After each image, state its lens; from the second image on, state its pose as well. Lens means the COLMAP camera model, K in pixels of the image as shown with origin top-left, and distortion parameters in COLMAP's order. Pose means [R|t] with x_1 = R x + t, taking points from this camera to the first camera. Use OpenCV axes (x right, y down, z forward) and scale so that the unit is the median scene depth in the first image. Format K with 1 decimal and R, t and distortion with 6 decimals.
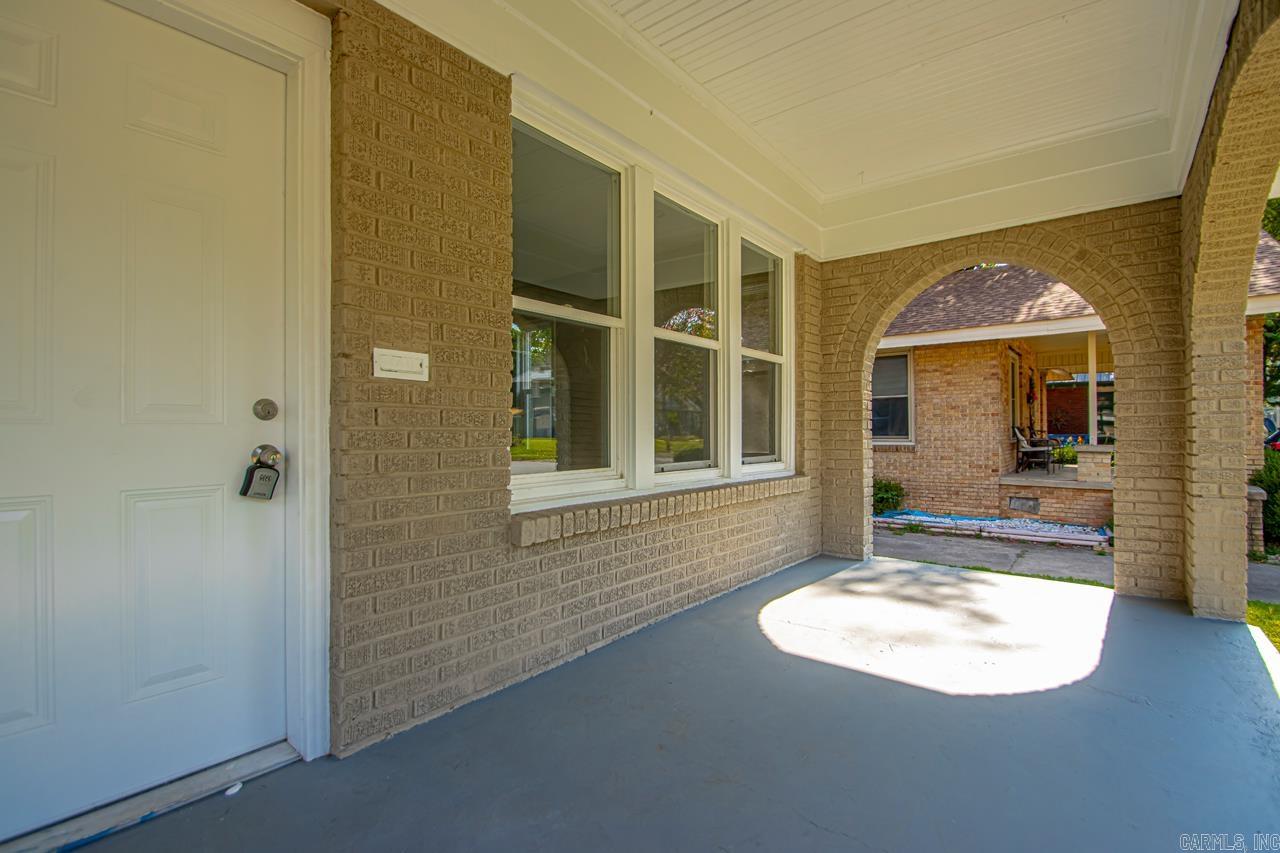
lens RADIAL K [[602.4, 0, 637.8], [0, 602.4, 427.1], [0, 0, 1]] dist [-0.018235, -0.002685]
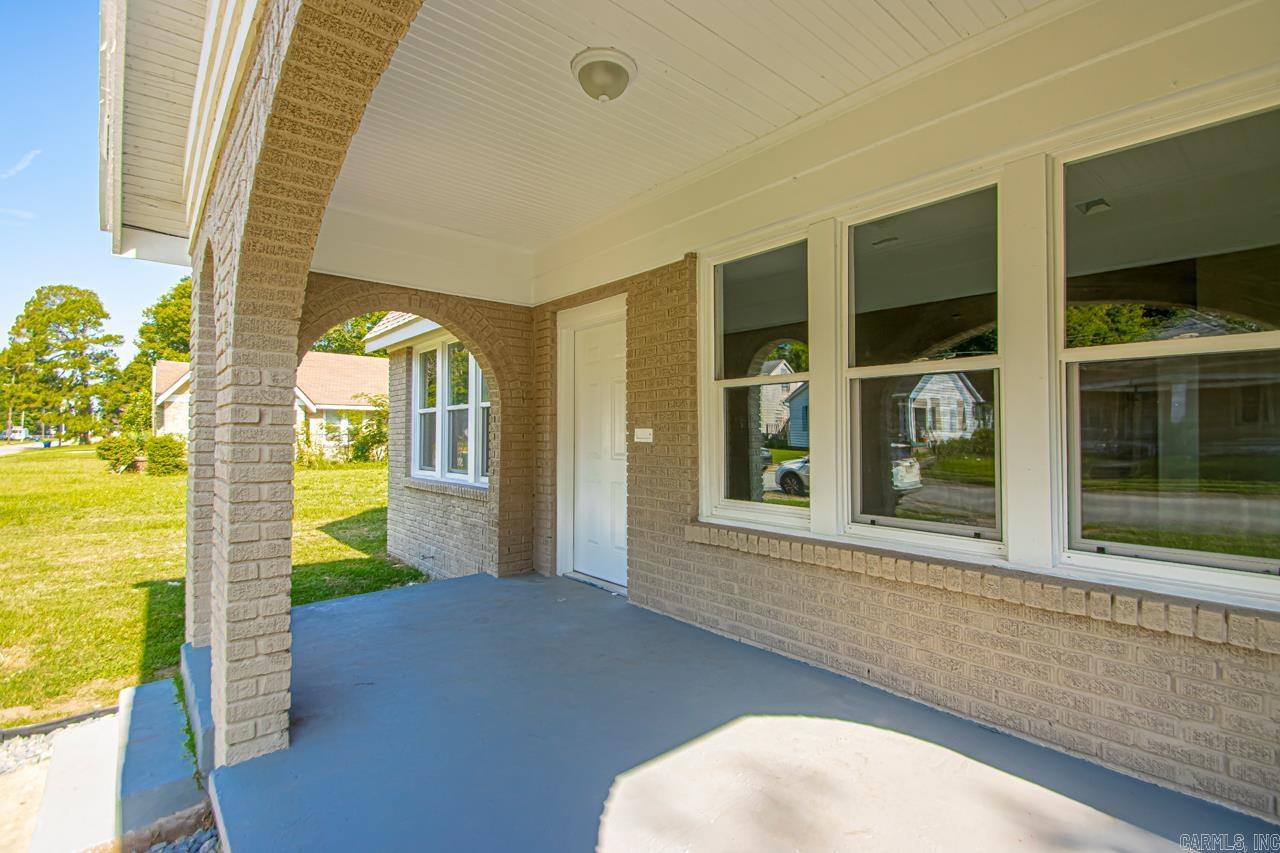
lens RADIAL K [[602.4, 0, 641.7], [0, 602.4, 426.6], [0, 0, 1]] dist [-0.018235, -0.002685]
pose [[-0.221170, -0.016560, -0.975095, 1.231527], [-0.000532, 0.999858, -0.016860, -0.071115], [0.975235, -0.003211, -0.221147, 1.063645]]
